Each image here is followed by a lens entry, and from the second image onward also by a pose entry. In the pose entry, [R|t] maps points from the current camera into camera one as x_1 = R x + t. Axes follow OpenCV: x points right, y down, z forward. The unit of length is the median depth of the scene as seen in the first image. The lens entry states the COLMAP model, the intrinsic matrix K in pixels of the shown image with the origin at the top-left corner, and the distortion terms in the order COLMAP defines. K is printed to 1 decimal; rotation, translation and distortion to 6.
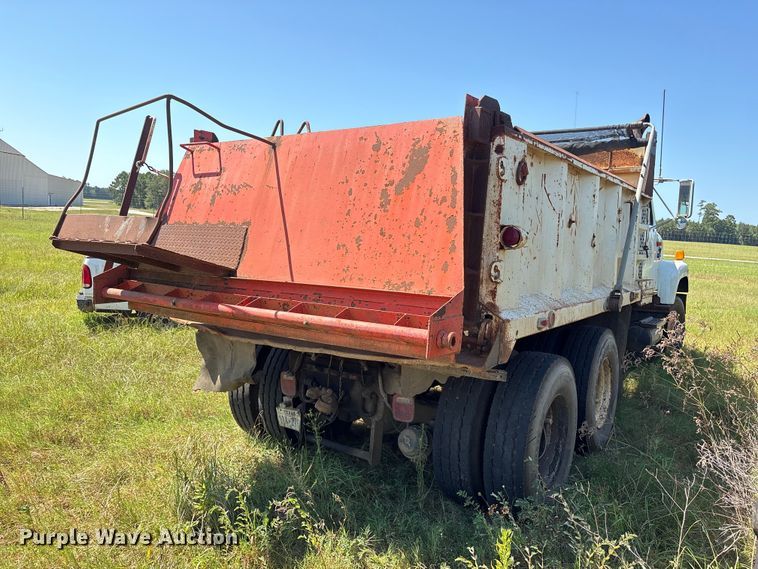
lens RADIAL K [[569.5, 0, 378.9], [0, 569.5, 301.8], [0, 0, 1]] dist [0.020730, -0.018546]
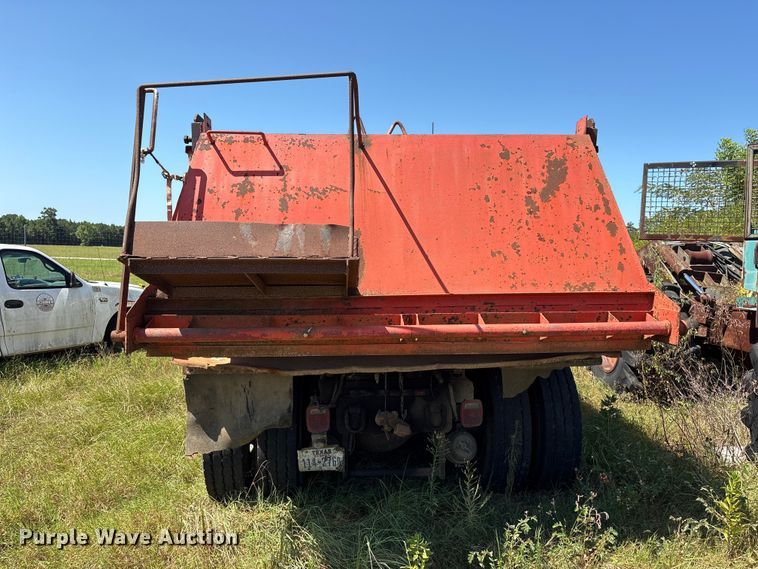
lens RADIAL K [[573.3, 0, 369.6], [0, 573.3, 293.7], [0, 0, 1]] dist [0.029032, -0.026505]
pose [[0.787156, -0.075914, 0.612065, -0.840628], [0.099615, 0.995015, -0.004700, -0.044335], [-0.608657, 0.064670, 0.790794, 0.349229]]
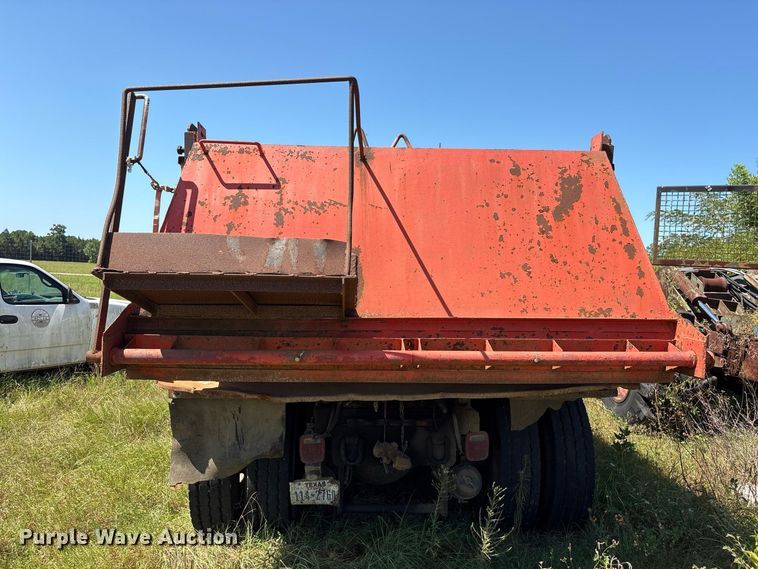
lens RADIAL K [[569.5, 0, 368.5], [0, 569.5, 292.2], [0, 0, 1]] dist [0.020730, -0.018546]
pose [[0.795513, -0.036270, 0.604850, -0.787941], [0.080865, 0.995633, -0.046652, -0.043877], [-0.600516, 0.086023, 0.794972, 0.400972]]
